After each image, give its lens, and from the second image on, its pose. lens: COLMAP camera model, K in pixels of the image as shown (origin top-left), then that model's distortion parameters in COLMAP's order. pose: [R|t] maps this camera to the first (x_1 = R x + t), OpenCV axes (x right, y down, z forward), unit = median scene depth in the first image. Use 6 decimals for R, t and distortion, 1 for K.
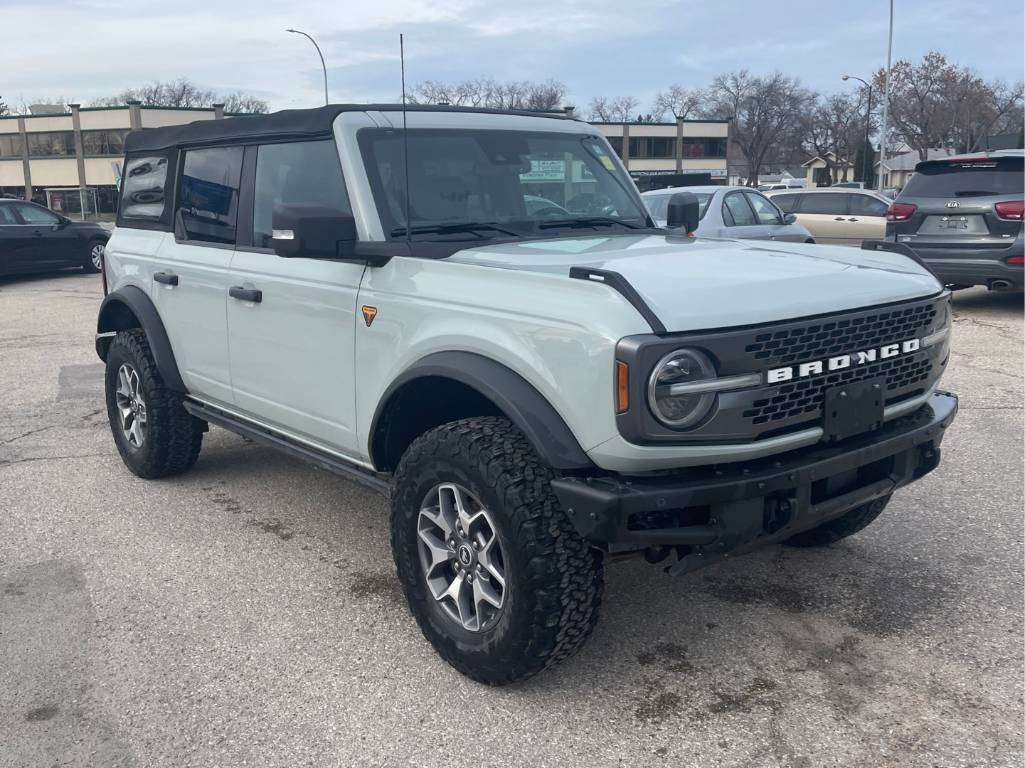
lens RADIAL K [[965.0, 0, 512.5], [0, 965.0, 384.0], [0, 0, 1]] dist [0.094944, -0.131197]
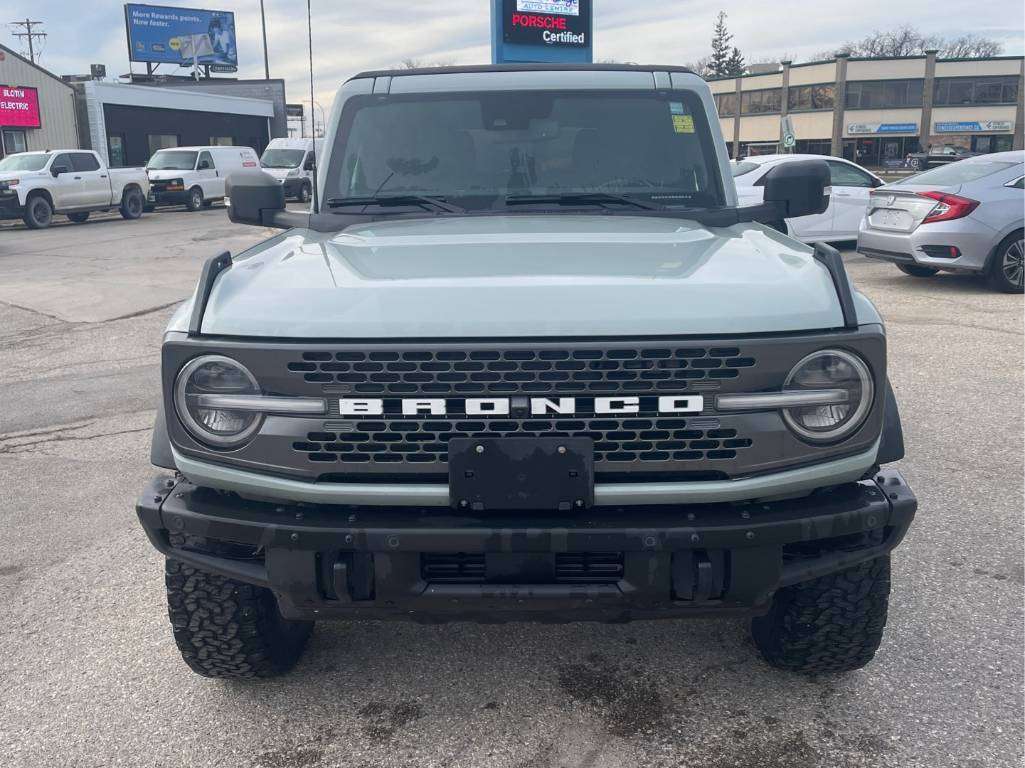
lens RADIAL K [[965.0, 0, 512.5], [0, 965.0, 384.0], [0, 0, 1]] dist [0.094944, -0.131197]
pose [[0.745386, 0.156391, -0.648029, 0.742124], [-0.126520, 0.987612, 0.092816, -0.098414], [0.654516, 0.012805, 0.755939, 0.420821]]
